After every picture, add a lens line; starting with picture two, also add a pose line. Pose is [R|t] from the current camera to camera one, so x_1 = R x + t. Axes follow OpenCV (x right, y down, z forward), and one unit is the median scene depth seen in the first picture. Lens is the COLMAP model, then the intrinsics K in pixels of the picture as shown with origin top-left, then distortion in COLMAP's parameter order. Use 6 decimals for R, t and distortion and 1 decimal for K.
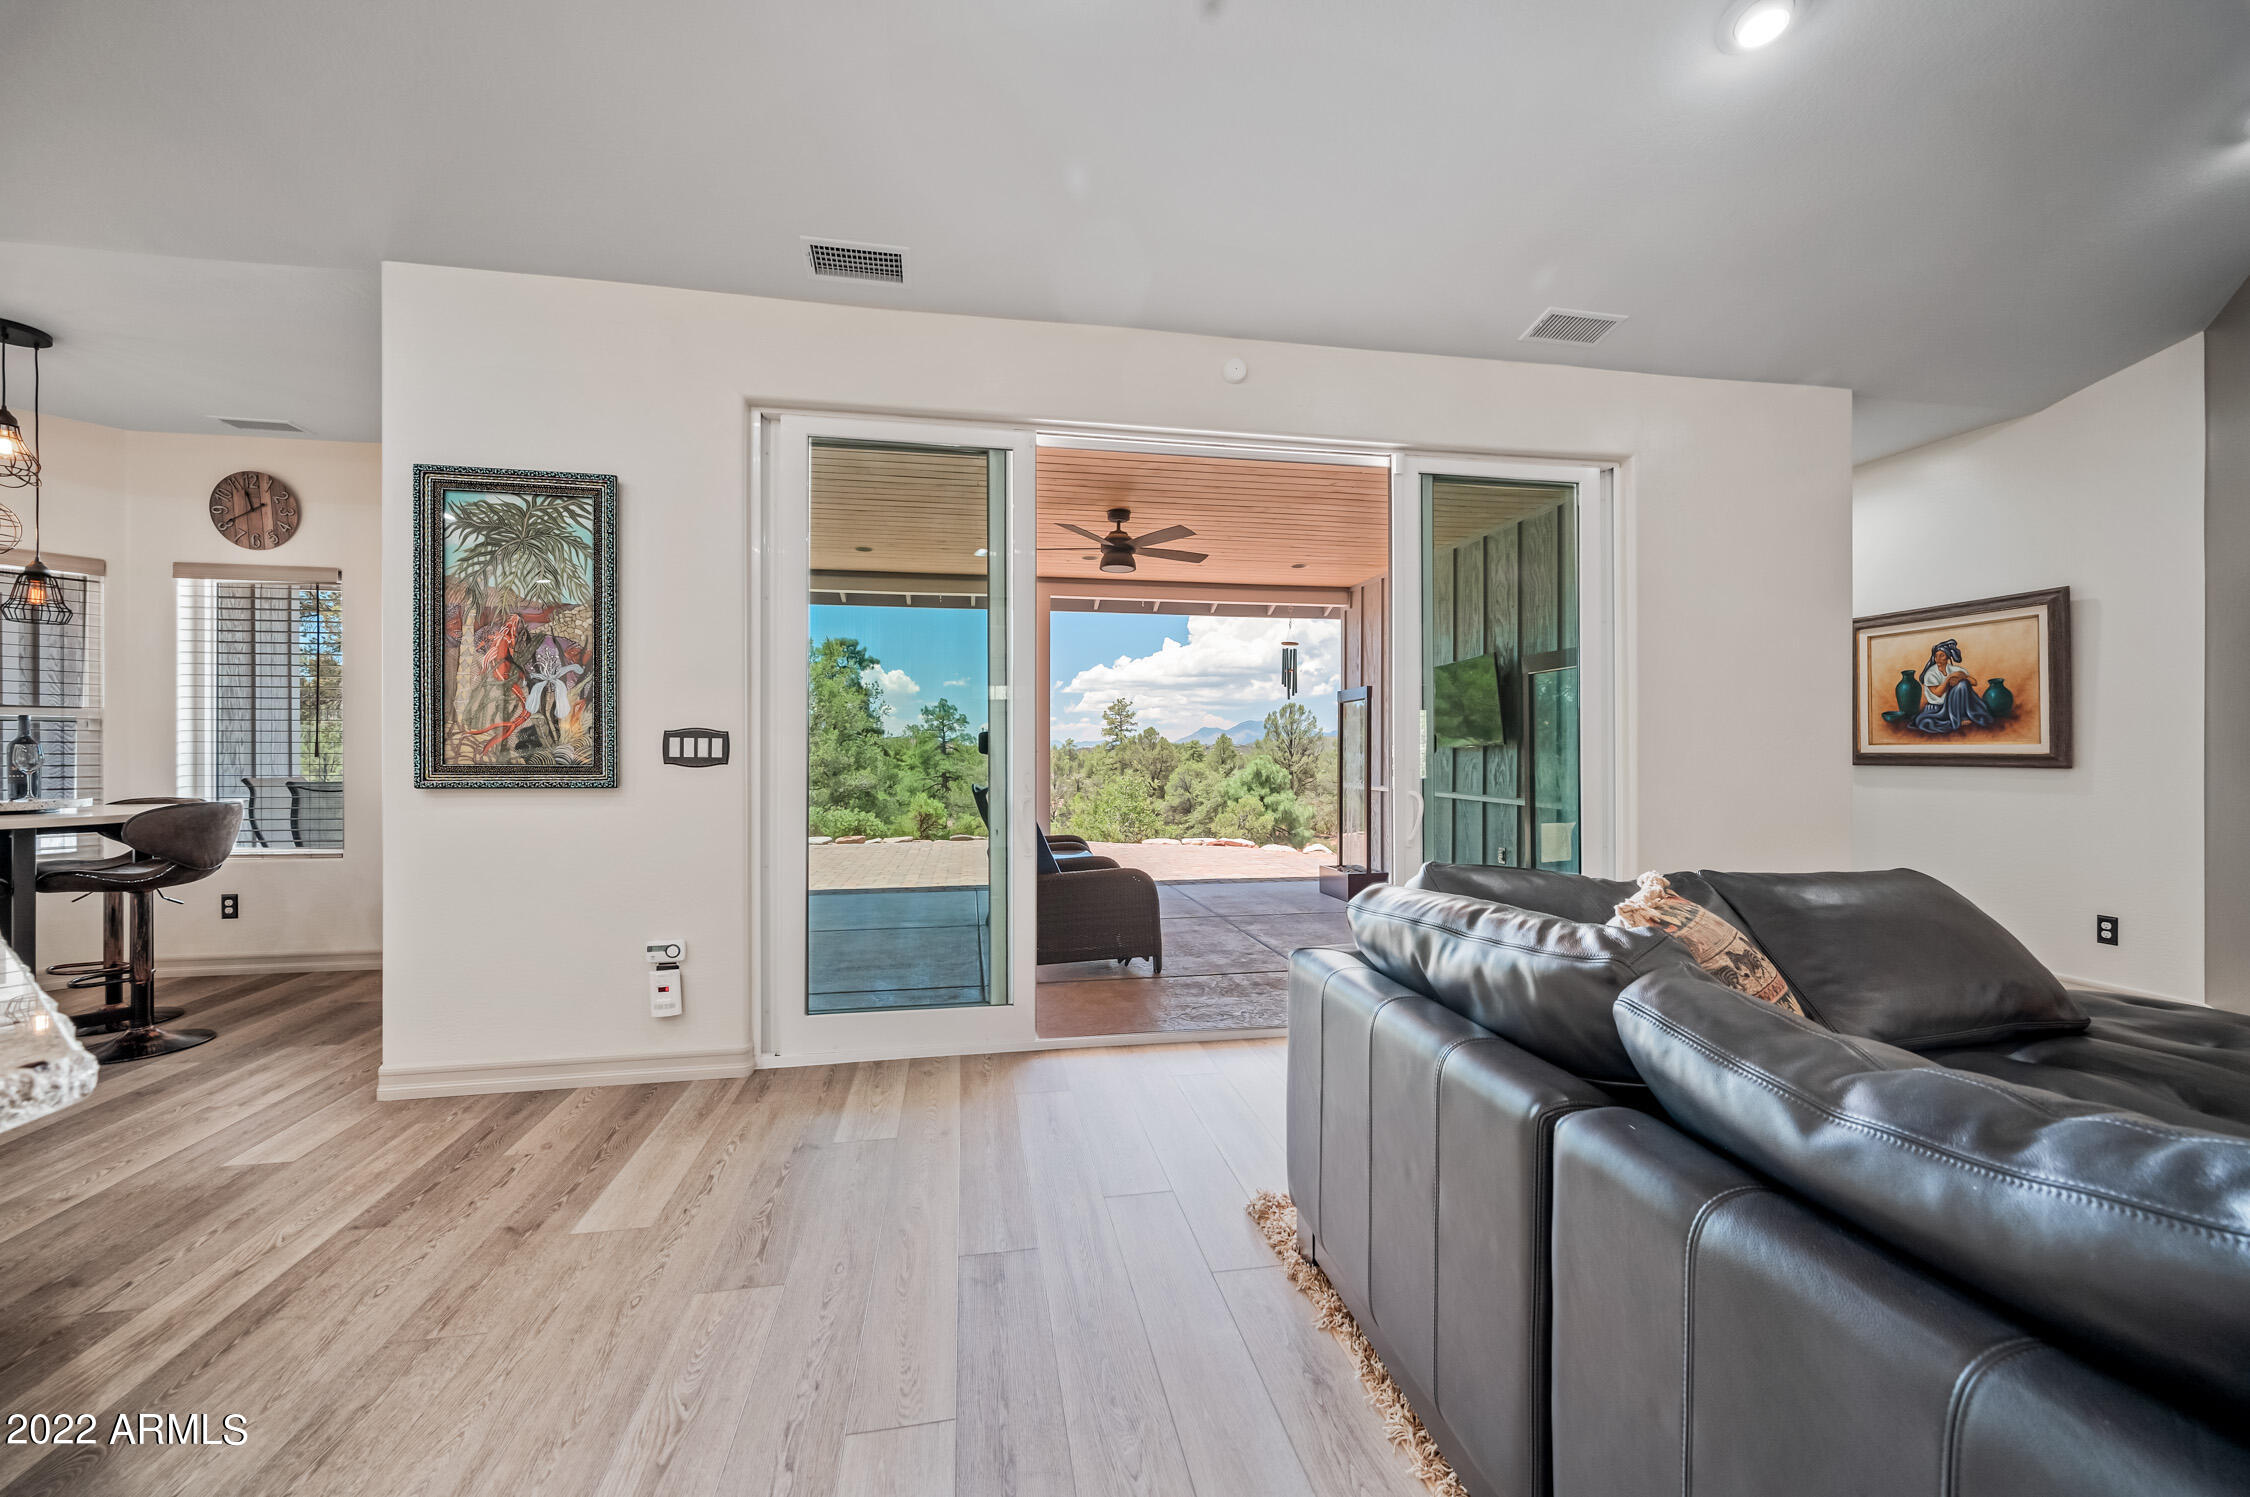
lens RADIAL K [[888.0, 0, 1123.0], [0, 888.0, 751.1], [0, 0, 1]] dist [-0.001611, 0.000207]
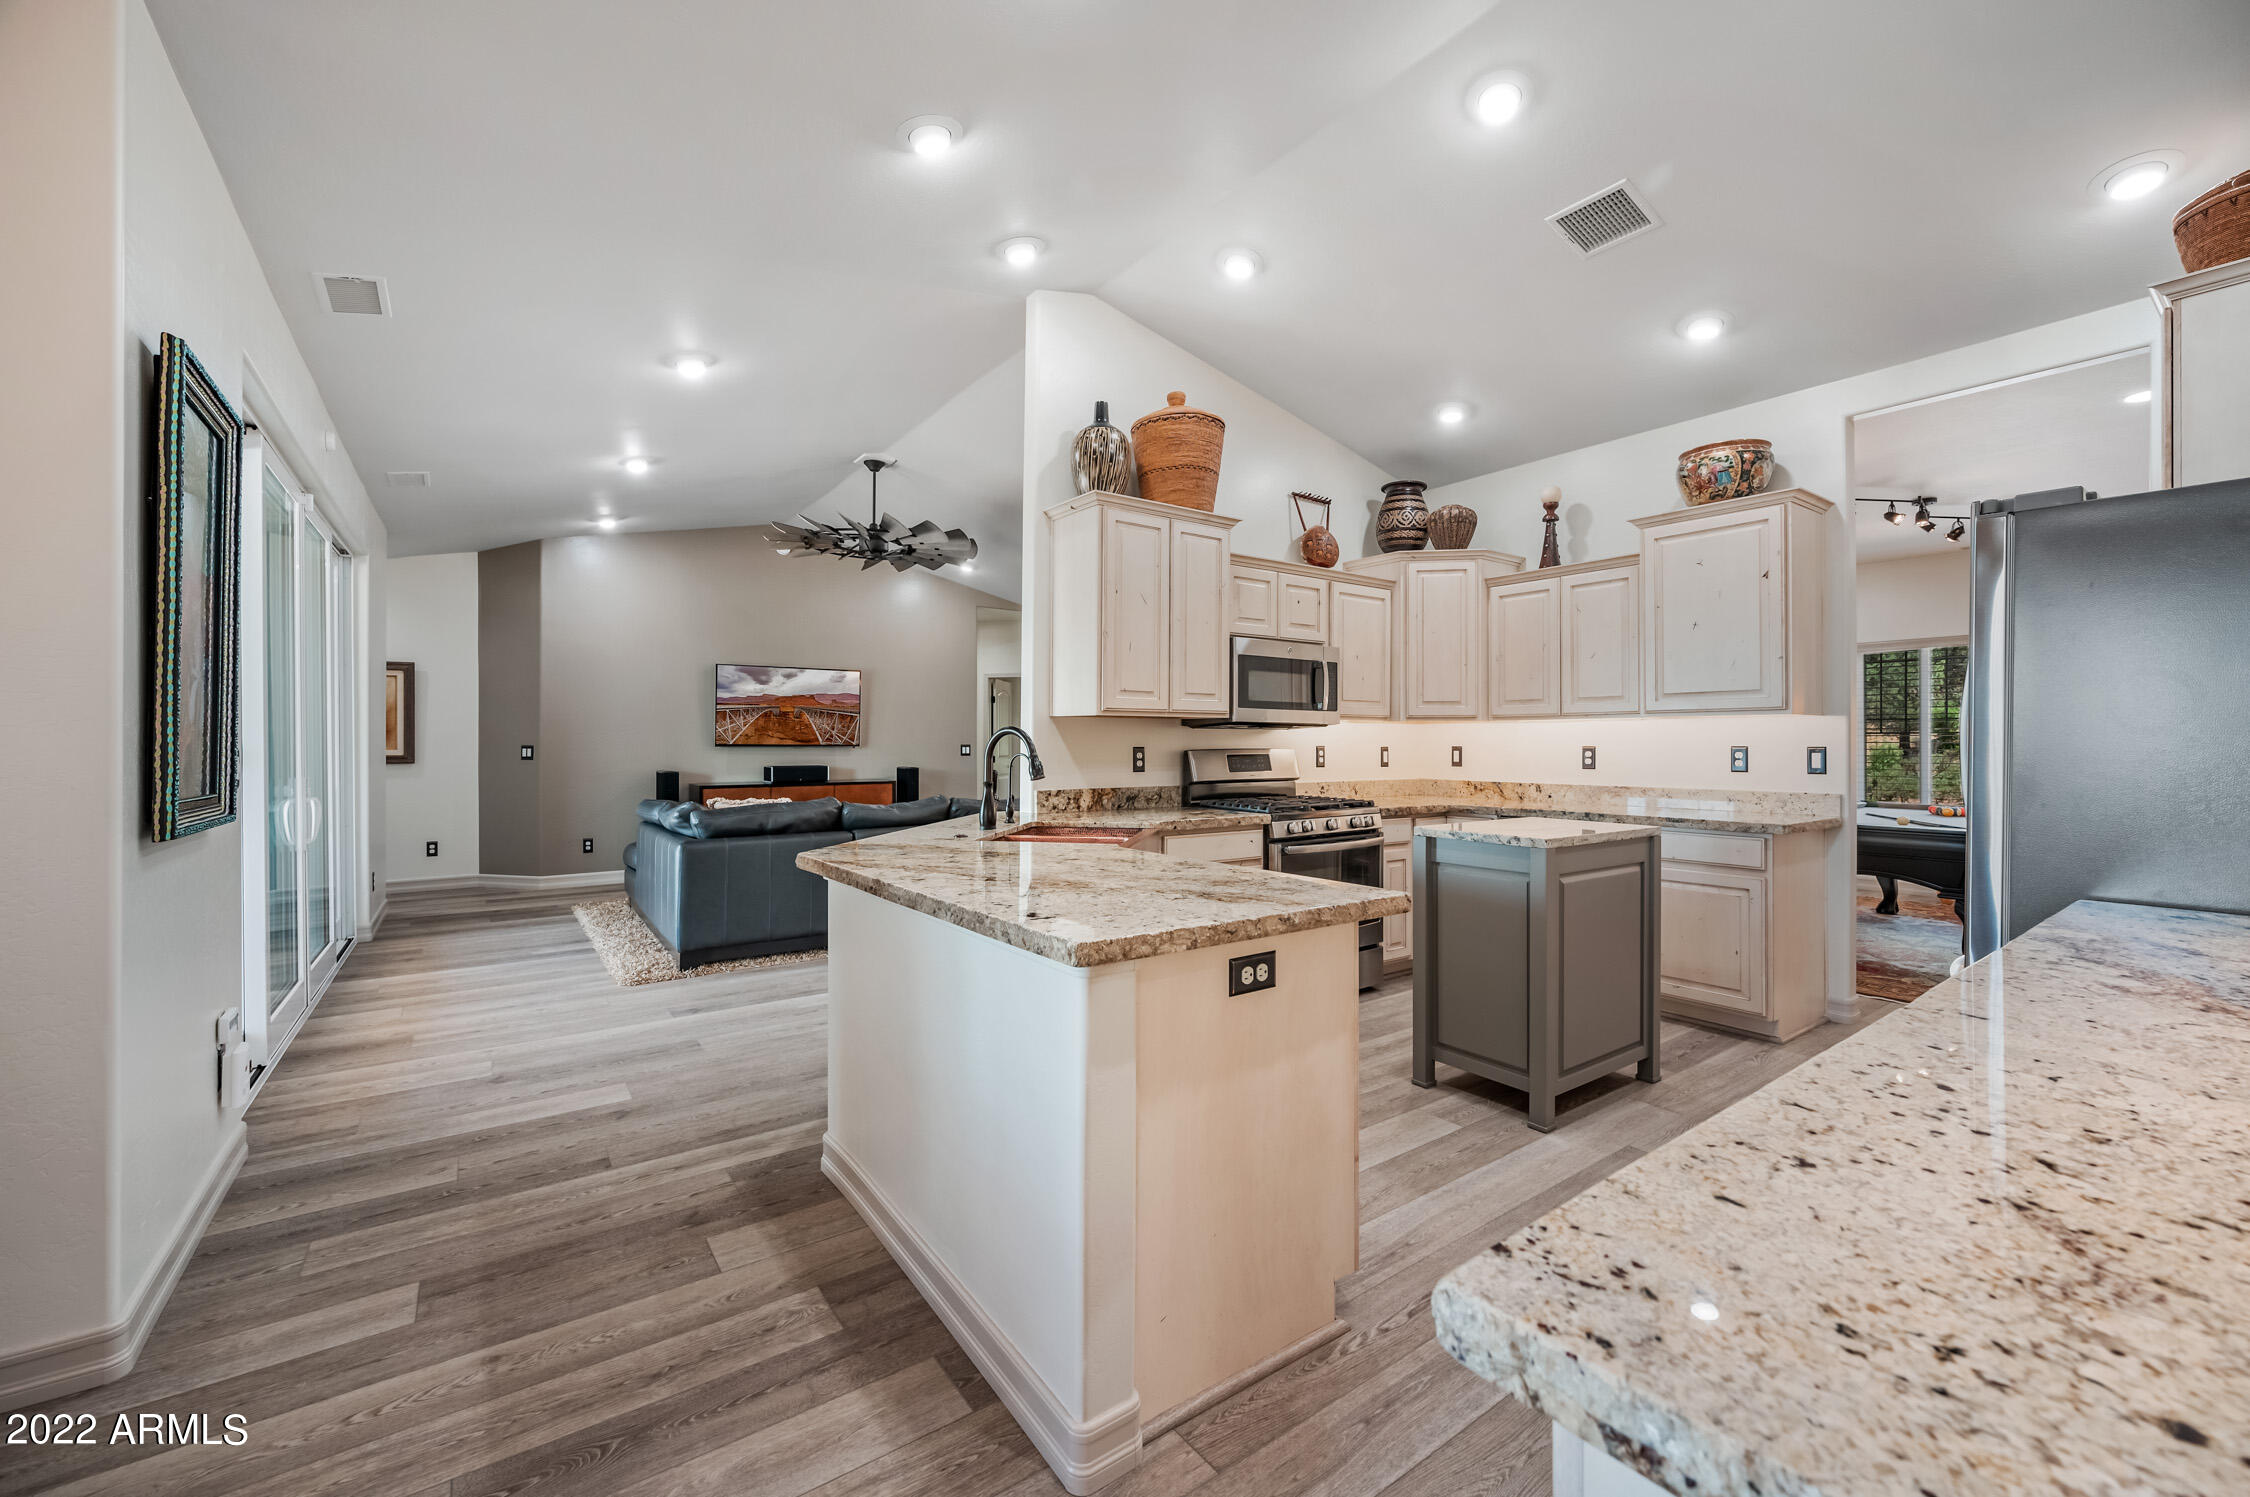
lens RADIAL K [[888.0, 0, 1117.7], [0, 888.0, 738.9], [0, 0, 1]] dist [-0.001611, 0.000207]
pose [[-0.418647, 0.004601, 0.908137, -1.609237], [0.003119, 0.999989, -0.003628, -0.027104], [-0.908144, 0.001314, -0.418657, 0.624225]]
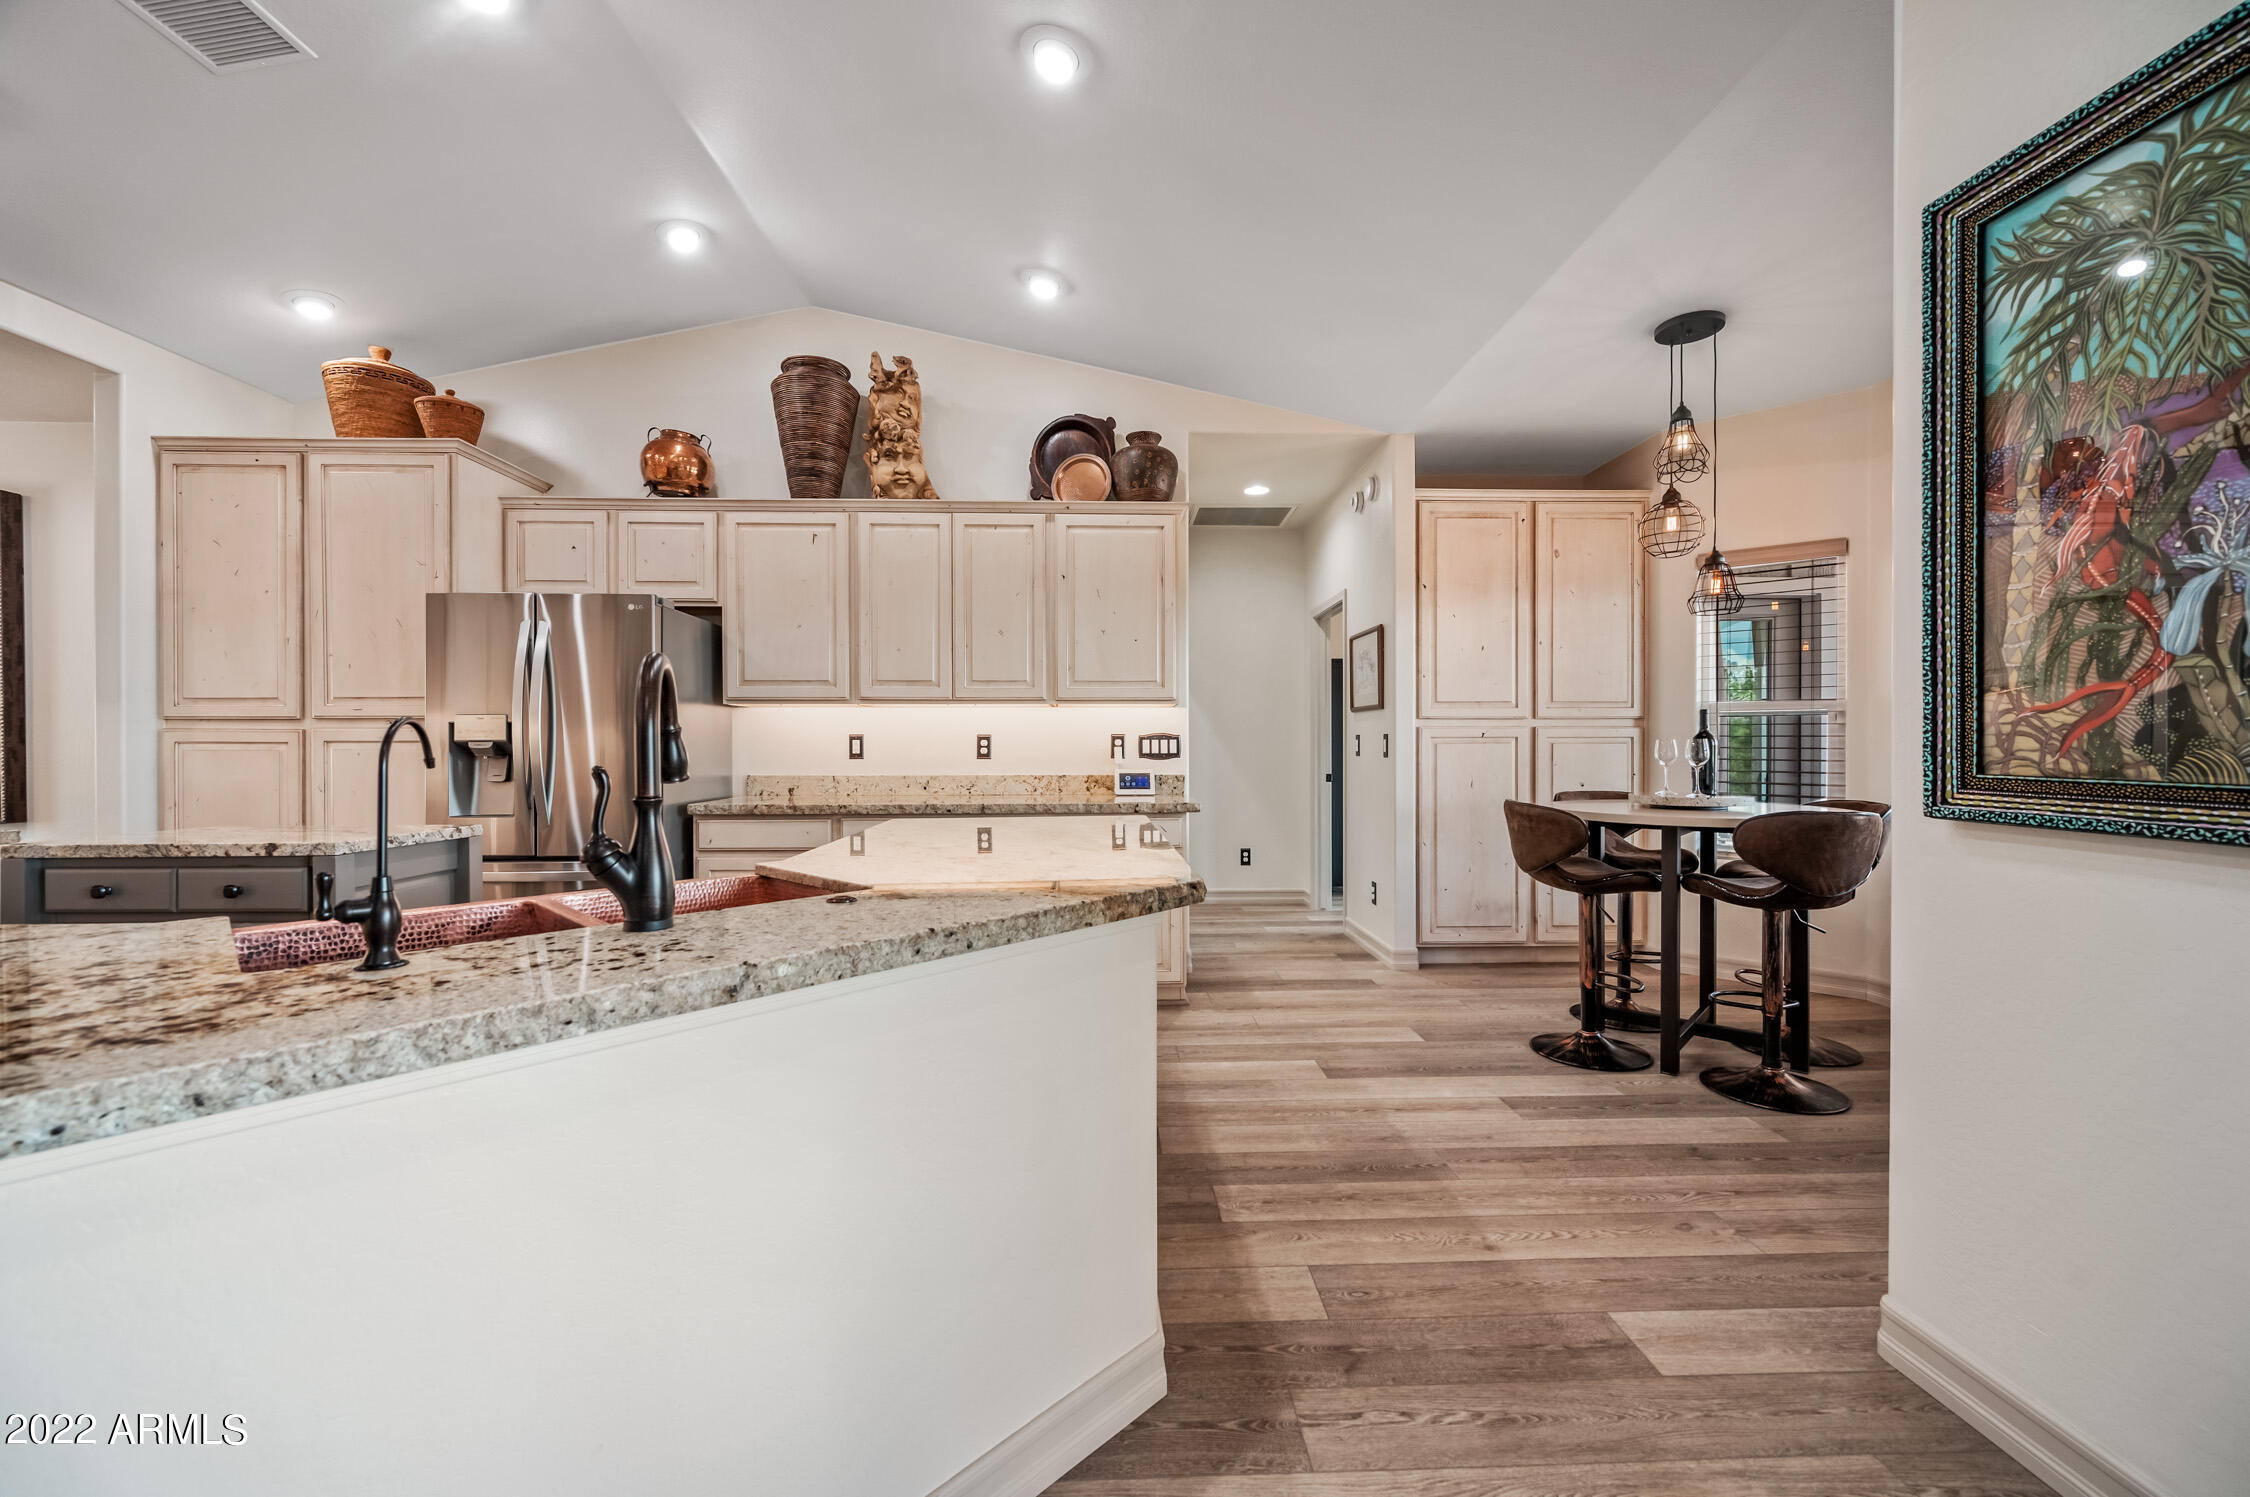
lens RADIAL K [[888.0, 0, 1137.6], [0, 888.0, 751.0], [0, 0, 1]] dist [-0.001611, 0.000207]
pose [[-0.143544, 0.007751, -0.989614, -0.195302], [0.000903, 0.999970, 0.007701, -0.002386], [0.989644, 0.000212, -0.143546, 0.585403]]
